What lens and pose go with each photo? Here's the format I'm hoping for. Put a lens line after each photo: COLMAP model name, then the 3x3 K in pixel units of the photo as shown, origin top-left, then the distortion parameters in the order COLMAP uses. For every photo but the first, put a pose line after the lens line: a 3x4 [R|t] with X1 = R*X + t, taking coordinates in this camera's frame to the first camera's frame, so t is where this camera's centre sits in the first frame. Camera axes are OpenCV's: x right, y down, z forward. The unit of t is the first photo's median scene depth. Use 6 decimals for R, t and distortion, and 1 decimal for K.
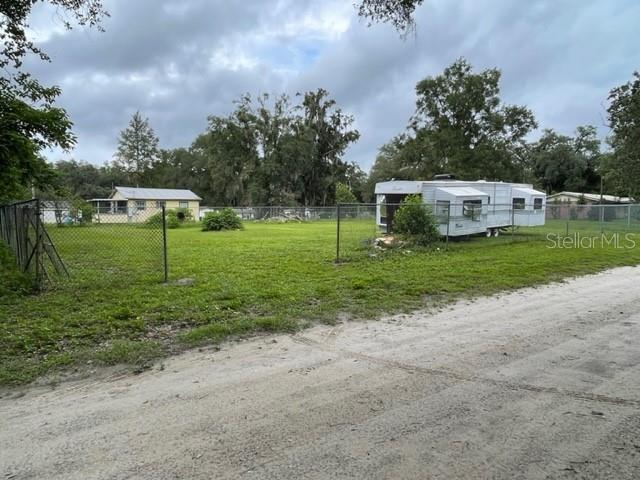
lens RADIAL K [[422.3, 0, 319.2], [0, 422.3, 239.3], [0, 0, 1]] dist [-0.004829, -0.000409]
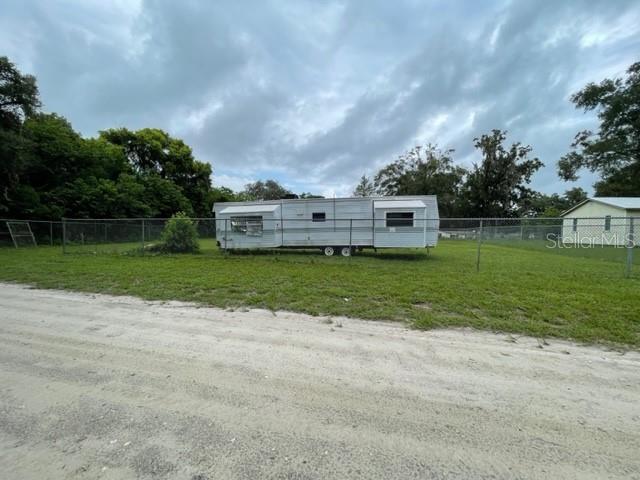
lens RADIAL K [[260.0, 0, 319.4], [0, 260.0, 239.5], [0, 0, 1]] dist [-0.001031, -0.000101]
pose [[0.653160, 0.026516, -0.756755, 0.741199], [-0.062165, 0.997891, -0.018690, -0.026235], [0.754664, 0.059251, 0.653431, 0.551678]]
